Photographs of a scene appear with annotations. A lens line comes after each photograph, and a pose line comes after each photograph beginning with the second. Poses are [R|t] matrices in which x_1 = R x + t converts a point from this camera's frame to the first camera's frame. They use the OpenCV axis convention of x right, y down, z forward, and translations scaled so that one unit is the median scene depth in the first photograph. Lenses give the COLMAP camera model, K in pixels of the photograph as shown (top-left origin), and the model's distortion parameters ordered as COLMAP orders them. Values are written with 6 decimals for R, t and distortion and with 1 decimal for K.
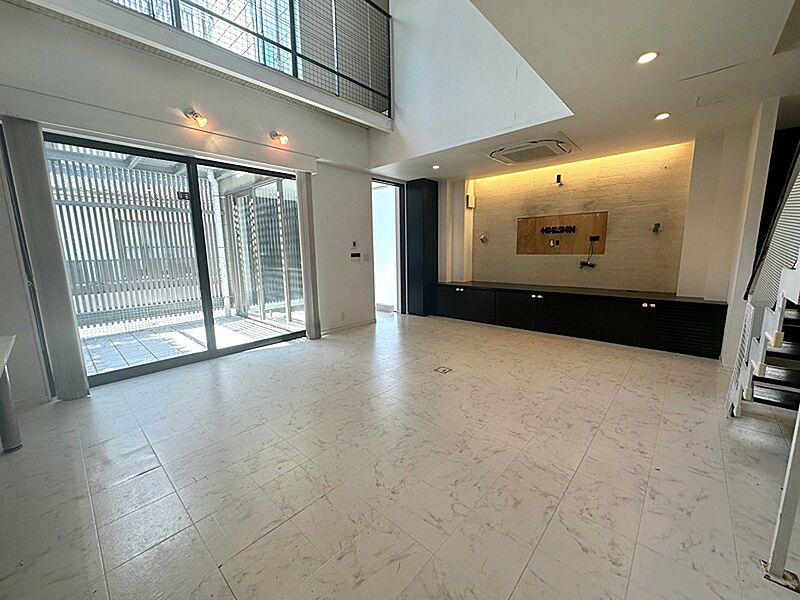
lens RADIAL K [[319.0, 0, 400.1], [0, 319.0, 298.9], [0, 0, 1]] dist [-0.000064, 0.000183]
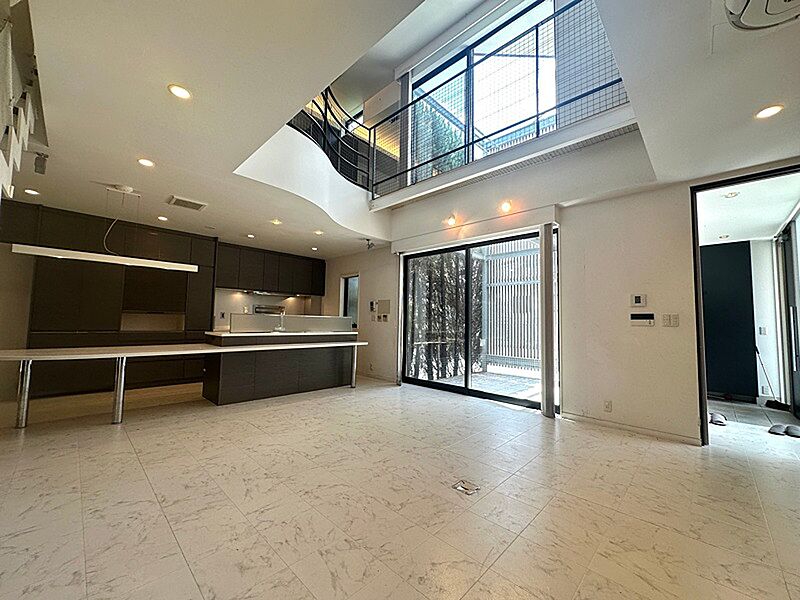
lens RADIAL K [[319.0, 0, 399.2], [0, 319.0, 302.1], [0, 0, 1]] dist [-0.000064, 0.000183]
pose [[-0.033953, -0.049623, -0.998191, 0.663815], [-0.174358, 0.983744, -0.042974, -0.070503], [0.984097, 0.172583, -0.042053, 0.711518]]
